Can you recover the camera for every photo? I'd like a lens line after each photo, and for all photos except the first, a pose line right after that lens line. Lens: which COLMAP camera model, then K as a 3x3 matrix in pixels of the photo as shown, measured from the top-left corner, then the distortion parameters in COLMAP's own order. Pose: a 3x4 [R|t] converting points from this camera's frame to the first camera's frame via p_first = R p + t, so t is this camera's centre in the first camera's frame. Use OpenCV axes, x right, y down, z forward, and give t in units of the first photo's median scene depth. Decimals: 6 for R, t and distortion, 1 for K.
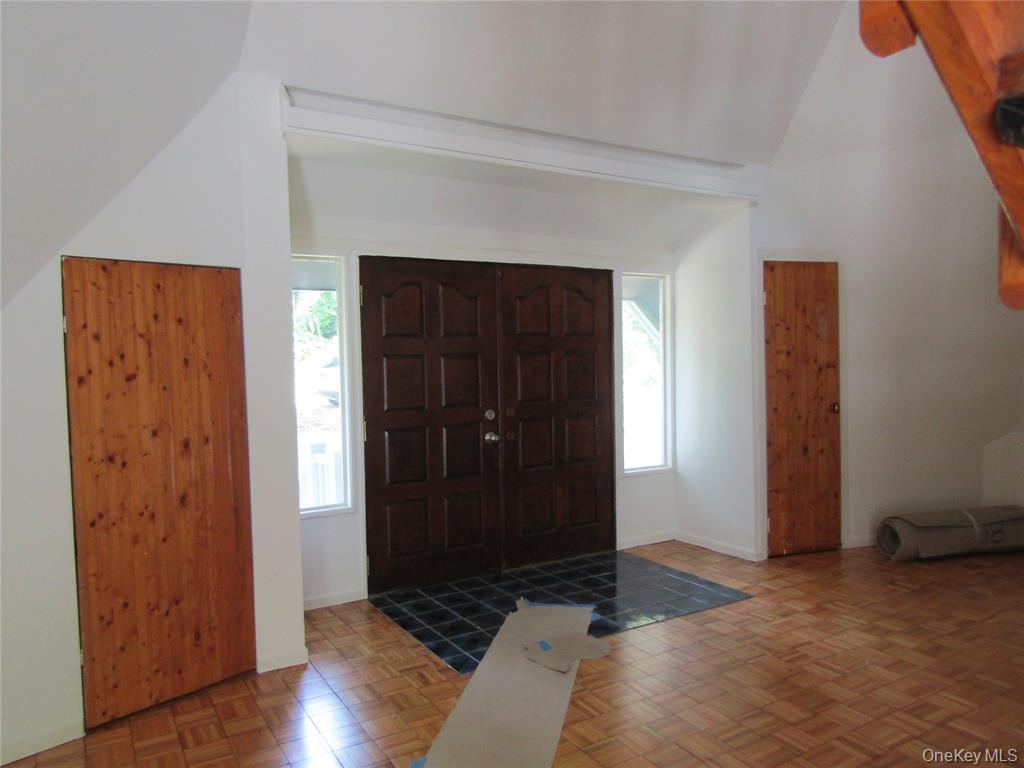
lens RADIAL K [[729.7, 0, 517.4], [0, 729.7, 379.5], [0, 0, 1]] dist [-0.010856, -0.002109]
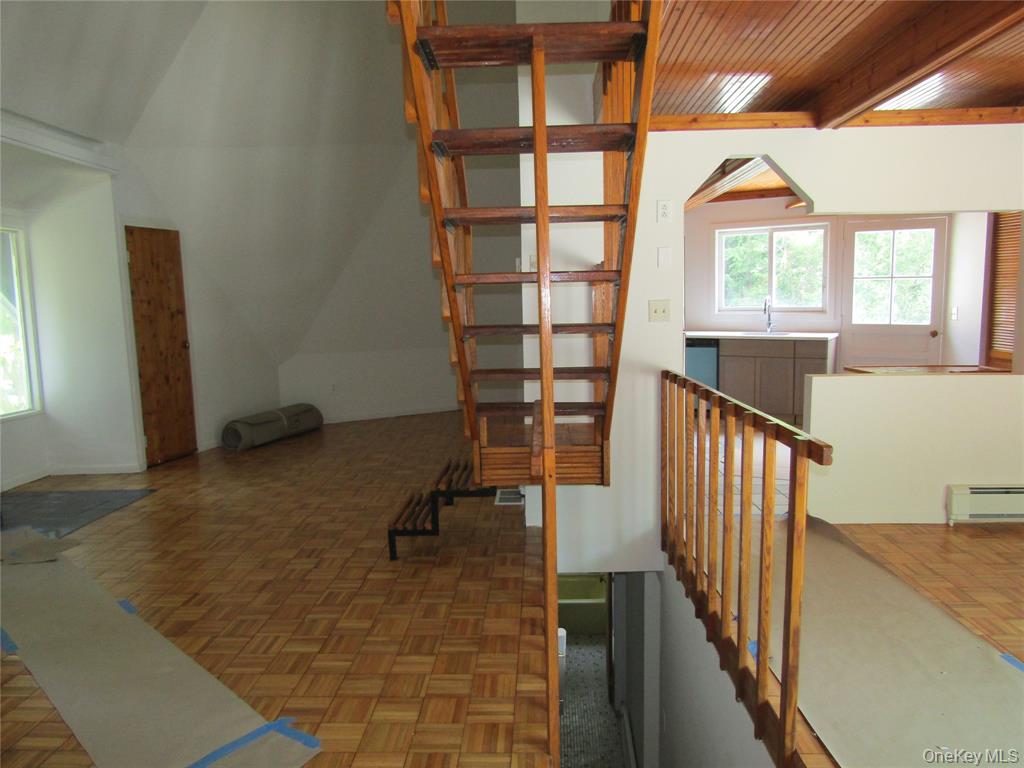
lens RADIAL K [[729.7, 0, 510.1], [0, 729.7, 381.2], [0, 0, 1]] dist [-0.010856, -0.002109]
pose [[0.560372, -0.094438, 0.822839, -0.315103], [0.047124, 0.995504, 0.082162, 0.025063], [-0.826899, -0.007266, 0.562303, -0.205837]]
